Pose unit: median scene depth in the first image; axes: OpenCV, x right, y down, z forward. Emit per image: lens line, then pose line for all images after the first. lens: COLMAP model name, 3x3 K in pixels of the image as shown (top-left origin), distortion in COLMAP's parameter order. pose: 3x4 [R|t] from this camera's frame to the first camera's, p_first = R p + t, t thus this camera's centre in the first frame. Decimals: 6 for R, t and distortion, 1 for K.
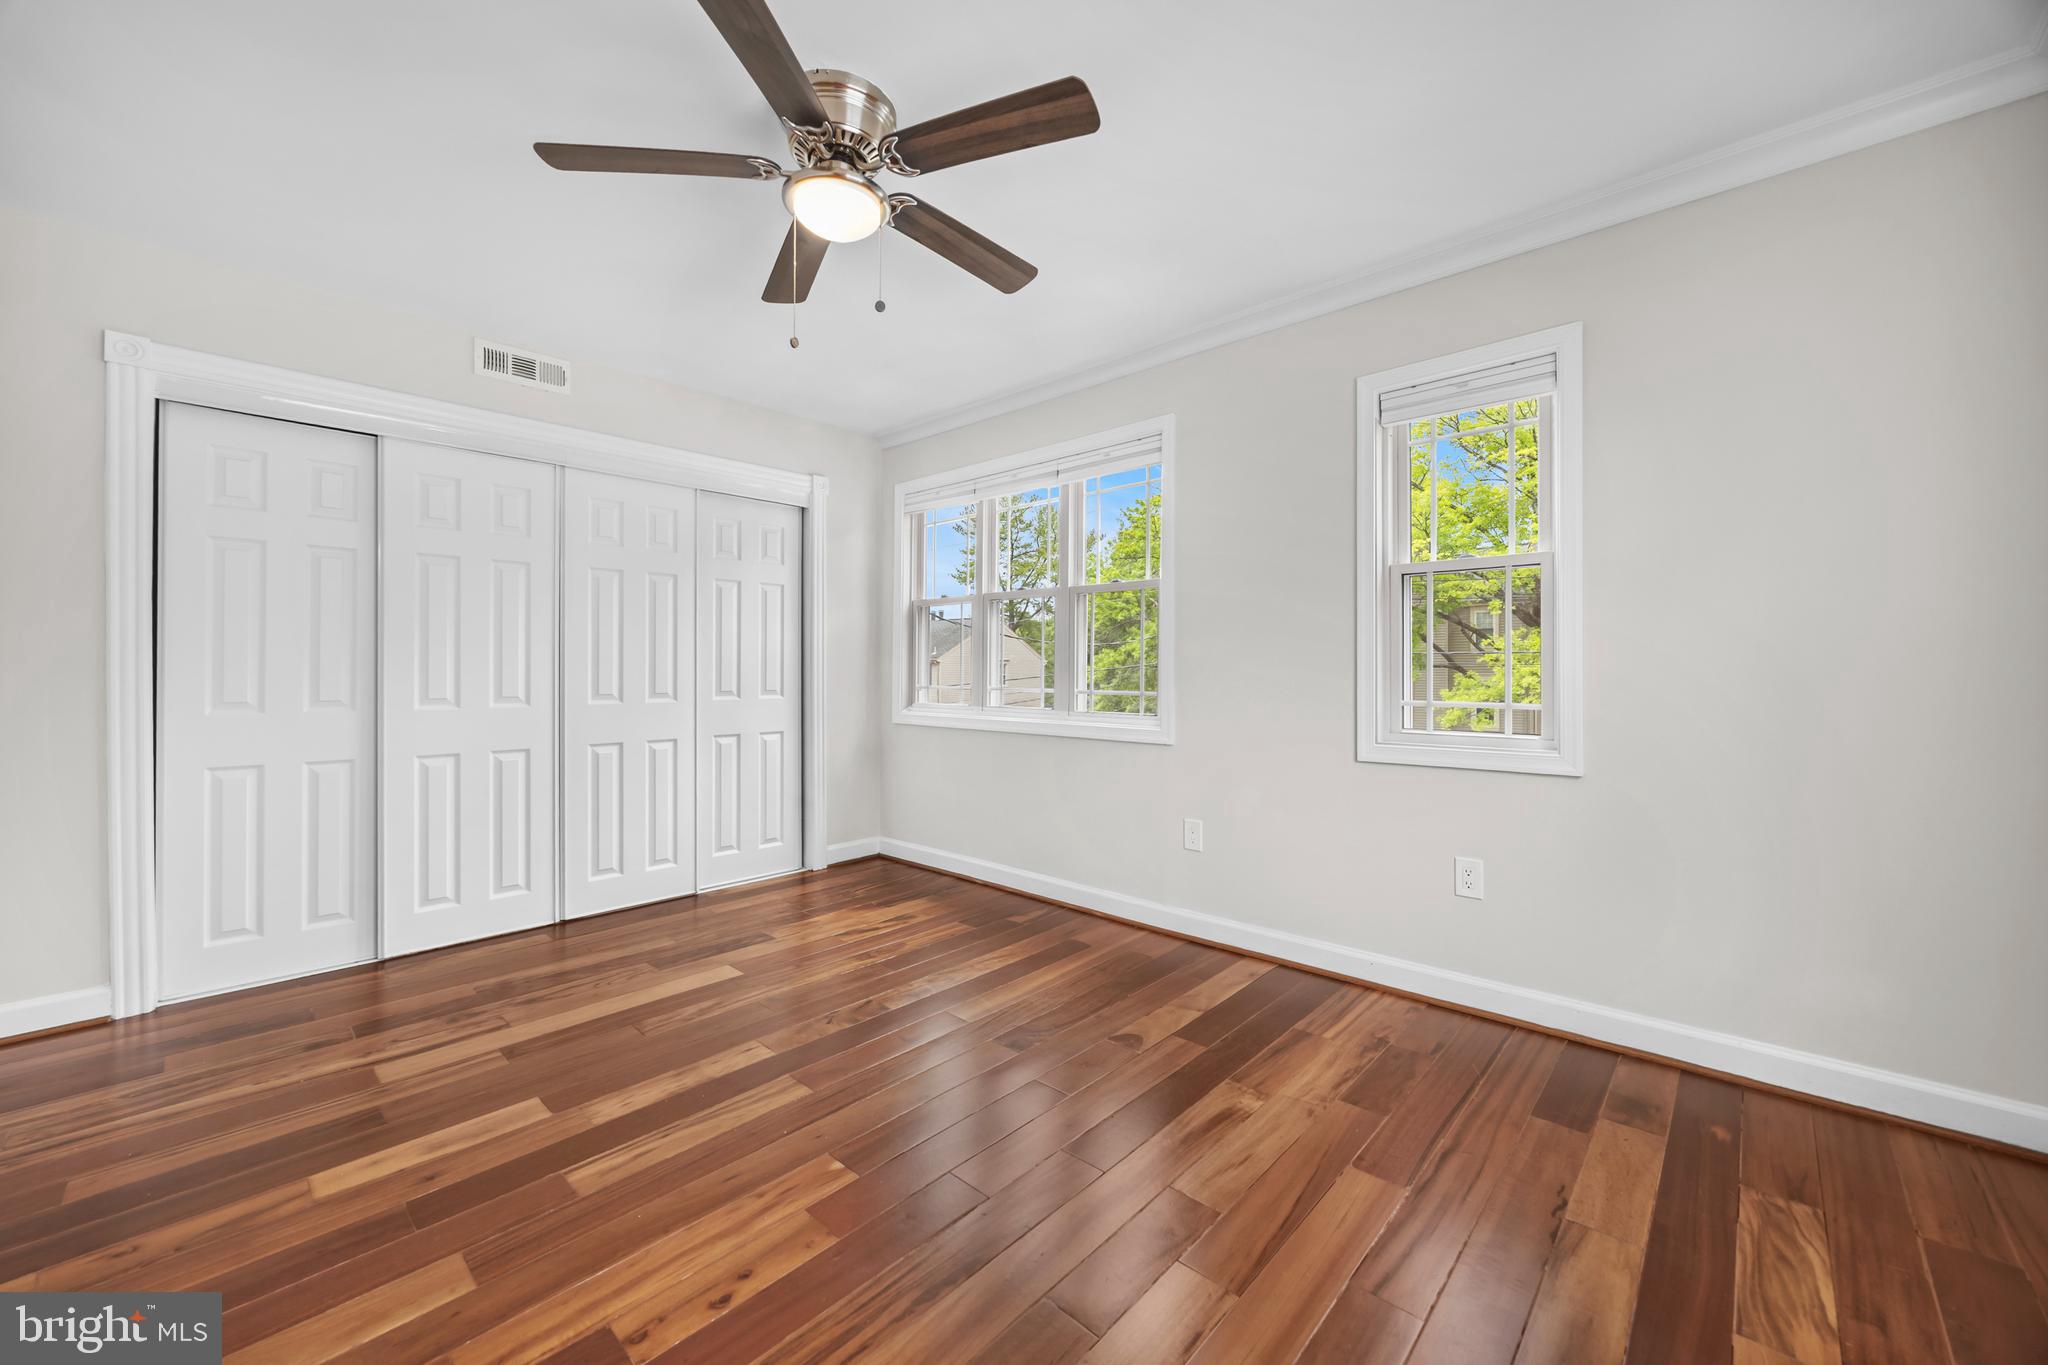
lens RADIAL K [[819.2, 0, 1008.0], [0, 819.2, 668.6], [0, 0, 1]] dist [-0.002993, 0.000576]
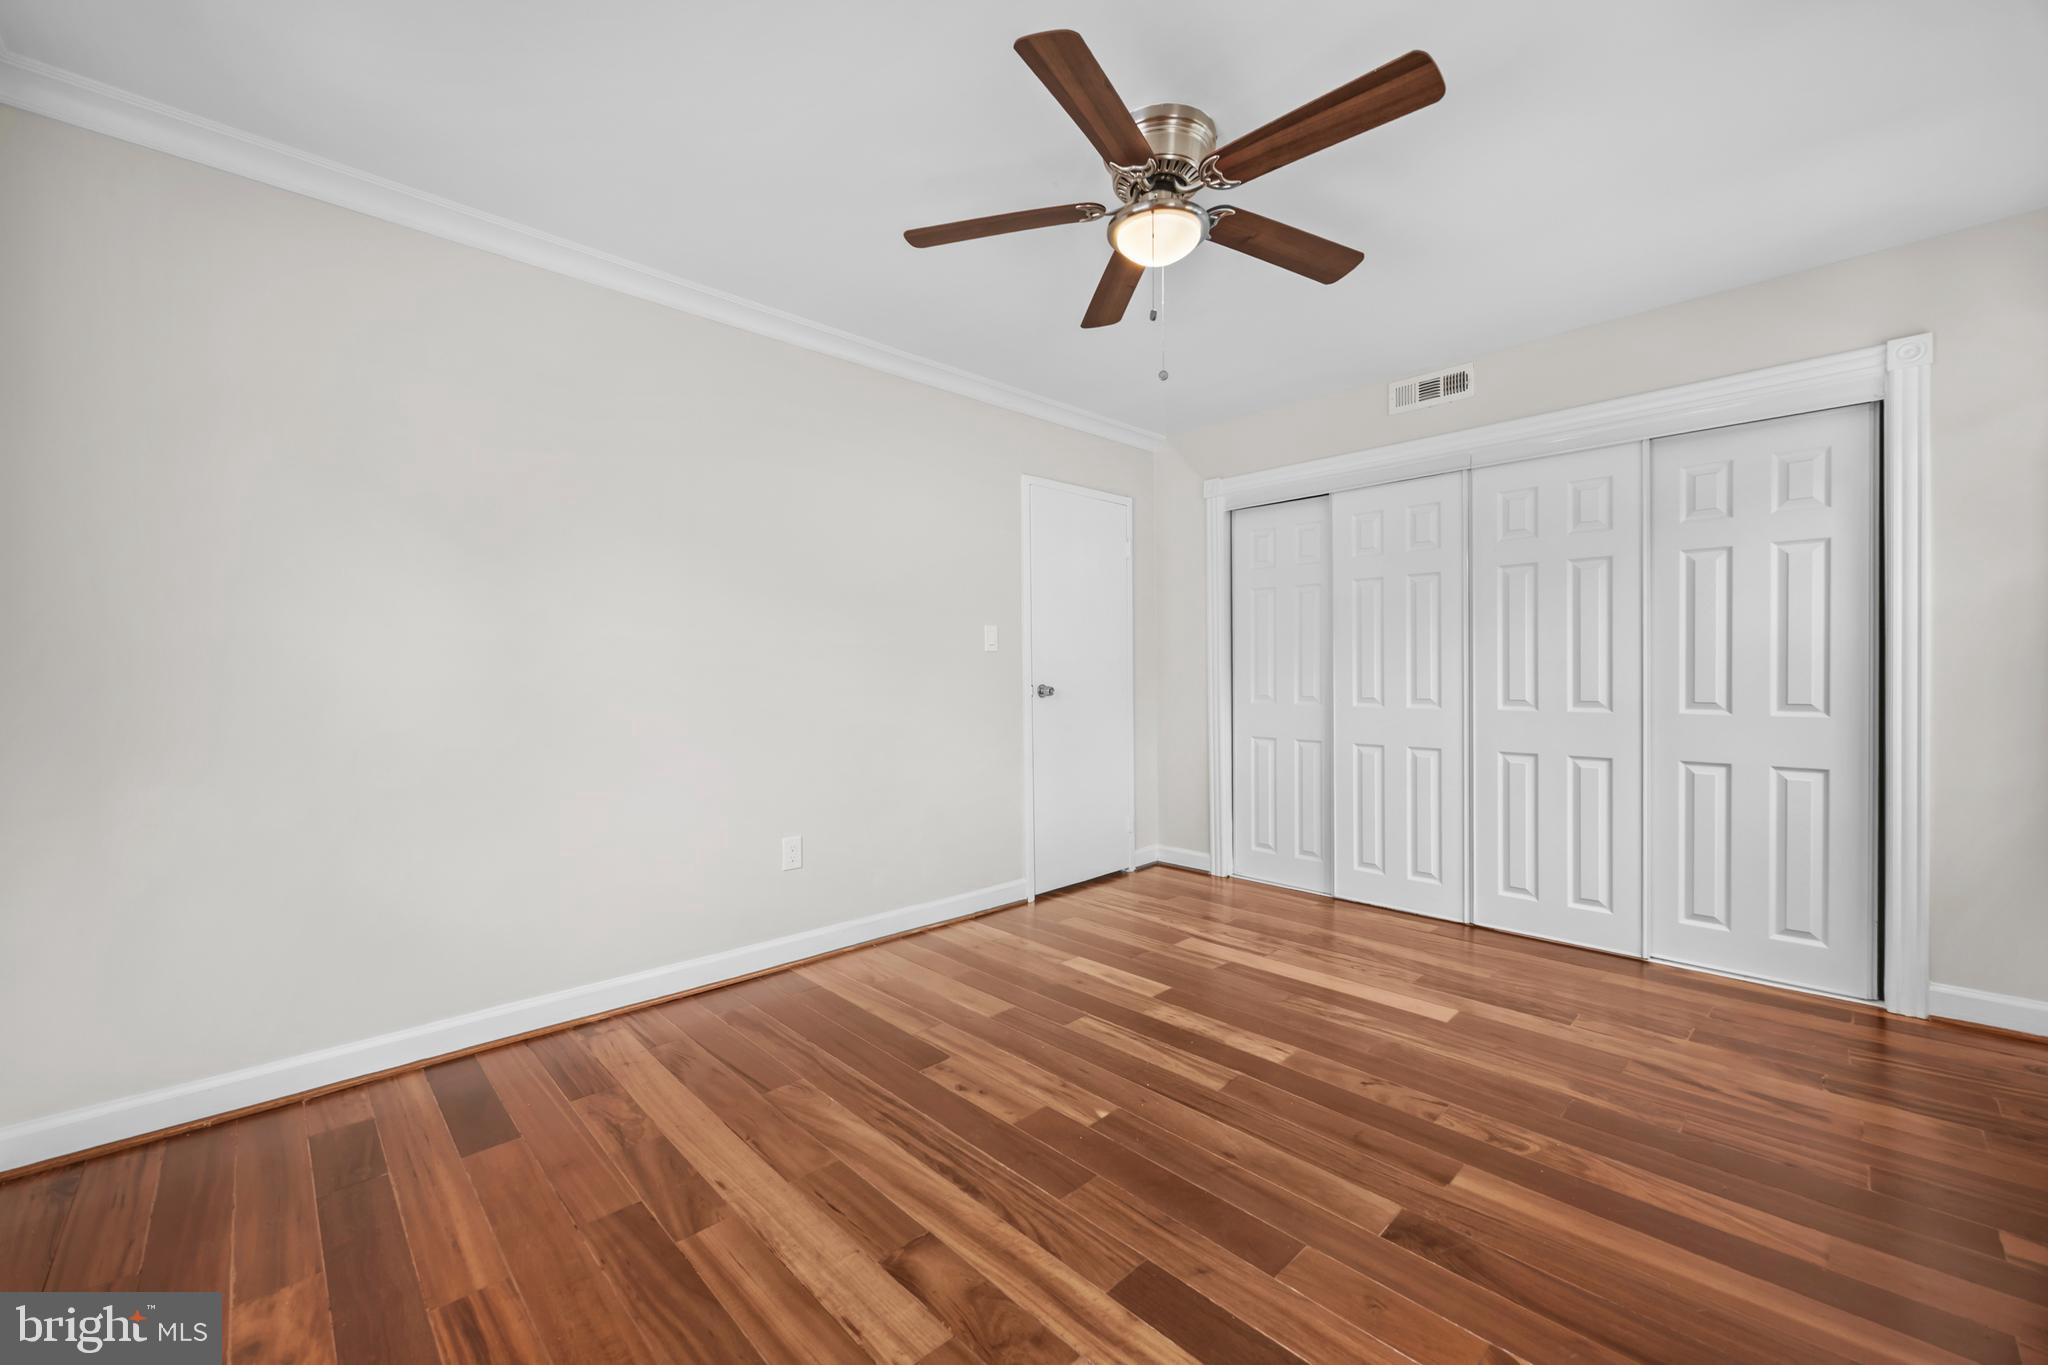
lens RADIAL K [[819.2, 0, 1011.8], [0, 819.2, 685.9], [0, 0, 1]] dist [-0.002993, 0.000576]
pose [[-0.077462, 0.015813, -0.996870, 0.605139], [0.005875, 0.999864, 0.015404, -0.003149], [0.996978, -0.004663, -0.077544, 0.631862]]
